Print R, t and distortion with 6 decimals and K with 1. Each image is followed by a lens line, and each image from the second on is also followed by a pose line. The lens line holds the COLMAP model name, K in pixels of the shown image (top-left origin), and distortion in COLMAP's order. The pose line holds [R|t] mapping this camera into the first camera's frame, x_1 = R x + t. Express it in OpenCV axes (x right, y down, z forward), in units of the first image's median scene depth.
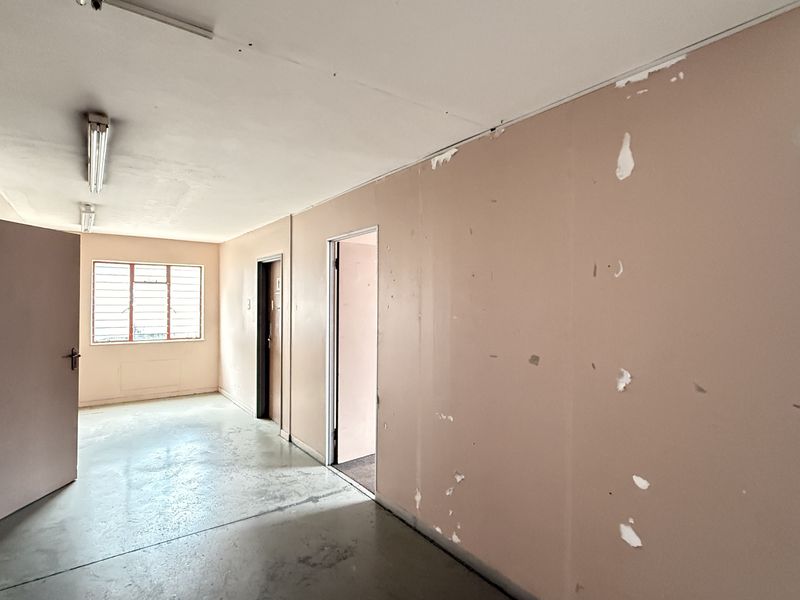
lens RADIAL K [[423.8, 0, 396.9], [0, 423.8, 300.3], [0, 0, 1]] dist [-0.002855, 0.000632]
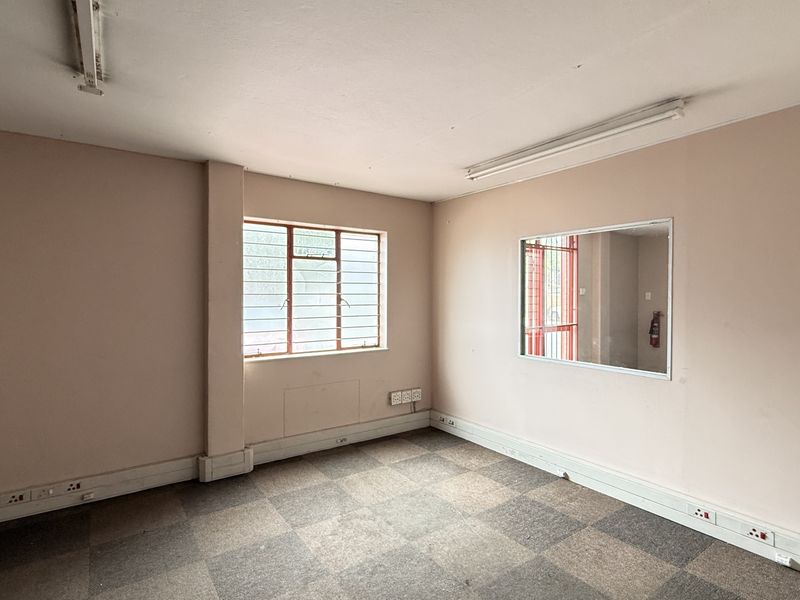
lens RADIAL K [[423.8, 0, 396.9], [0, 423.8, 300.3], [0, 0, 1]] dist [-0.002855, 0.000632]
pose [[0.999710, -0.001381, -0.024029, -0.440600], [0.001860, 0.999800, 0.019919, 0.007585], [0.023997, -0.019958, 0.999513, 0.379498]]
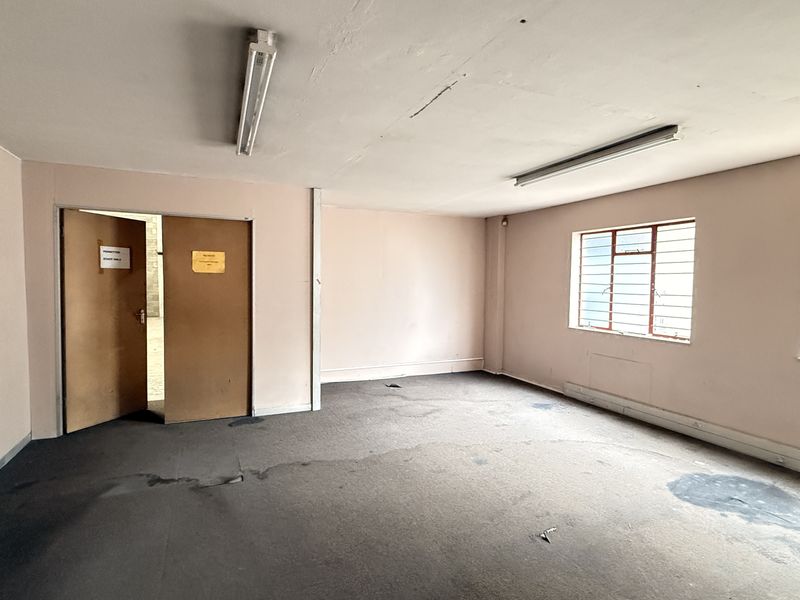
lens RADIAL K [[423.8, 0, 396.9], [0, 423.8, 300.3], [0, 0, 1]] dist [-0.002855, 0.000632]
pose [[-0.222370, 0.043003, -0.974013, 0.217538], [-0.007760, 0.998917, 0.045874, 0.008742], [0.974931, 0.017760, -0.221796, 0.755383]]
